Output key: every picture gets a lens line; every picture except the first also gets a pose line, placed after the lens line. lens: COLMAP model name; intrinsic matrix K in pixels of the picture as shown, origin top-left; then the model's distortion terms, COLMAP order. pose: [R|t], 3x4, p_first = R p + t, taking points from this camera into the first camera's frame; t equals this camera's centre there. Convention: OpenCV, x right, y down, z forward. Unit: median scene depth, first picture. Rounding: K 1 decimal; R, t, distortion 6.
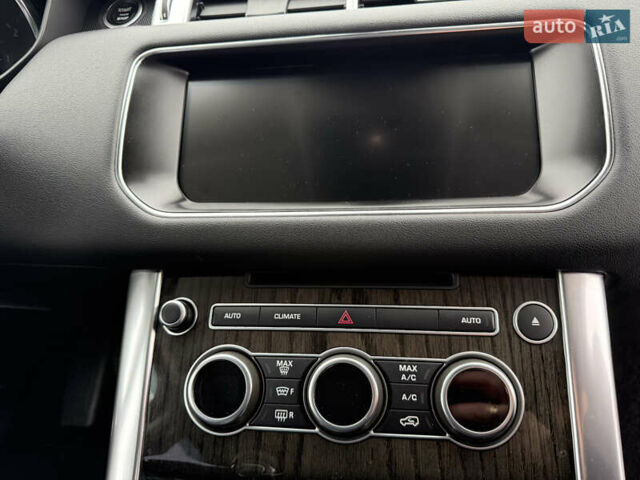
lens RADIAL K [[460.0, 0, 321.7], [0, 460.0, 240.1], [0, 0, 1]] dist [0.058498, -0.068205]
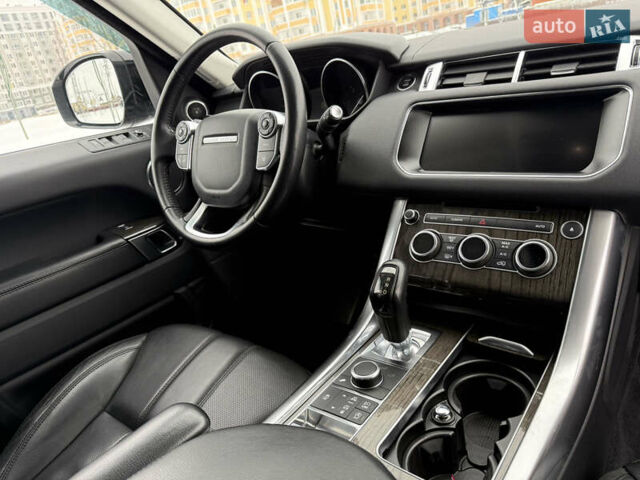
lens RADIAL K [[459.1, 0, 319.4], [0, 459.1, 244.2], [0, 0, 1]] dist [0.061215, -0.069368]
pose [[0.866680, 0.126885, -0.482458, 0.463228], [-0.135869, 0.990590, 0.016450, 0.344788], [0.480005, 0.051294, 0.875765, -1.363174]]
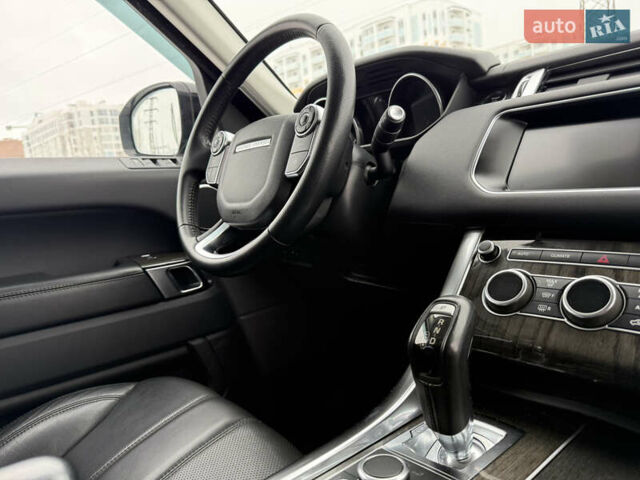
lens RADIAL K [[457.9, 0, 318.4], [0, 457.9, 243.2], [0, 0, 1]] dist [0.063939, -0.120403]
pose [[0.755544, 0.109324, -0.645912, 0.298141], [-0.277916, 0.946344, -0.164913, 0.596257], [0.593225, 0.304109, 0.745387, -0.603478]]
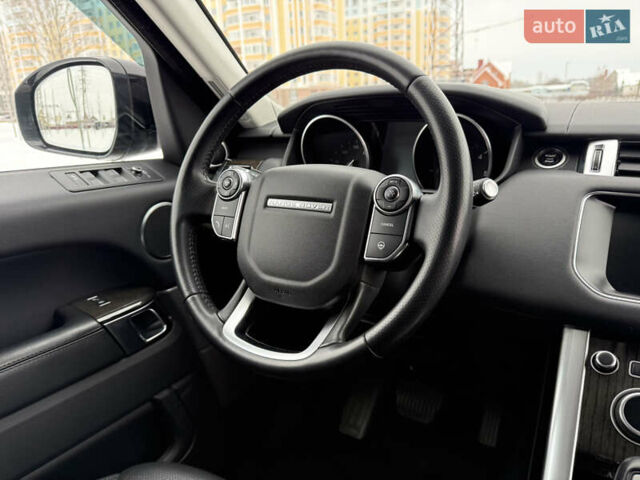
lens RADIAL K [[459.1, 0, 319.4], [0, 459.1, 244.2], [0, 0, 1]] dist [0.061215, -0.069368]
pose [[0.913445, 0.175002, -0.367412, -0.710886], [-0.232019, 0.965663, -0.116881, 0.192952], [0.334342, 0.192011, 0.922685, -0.872801]]
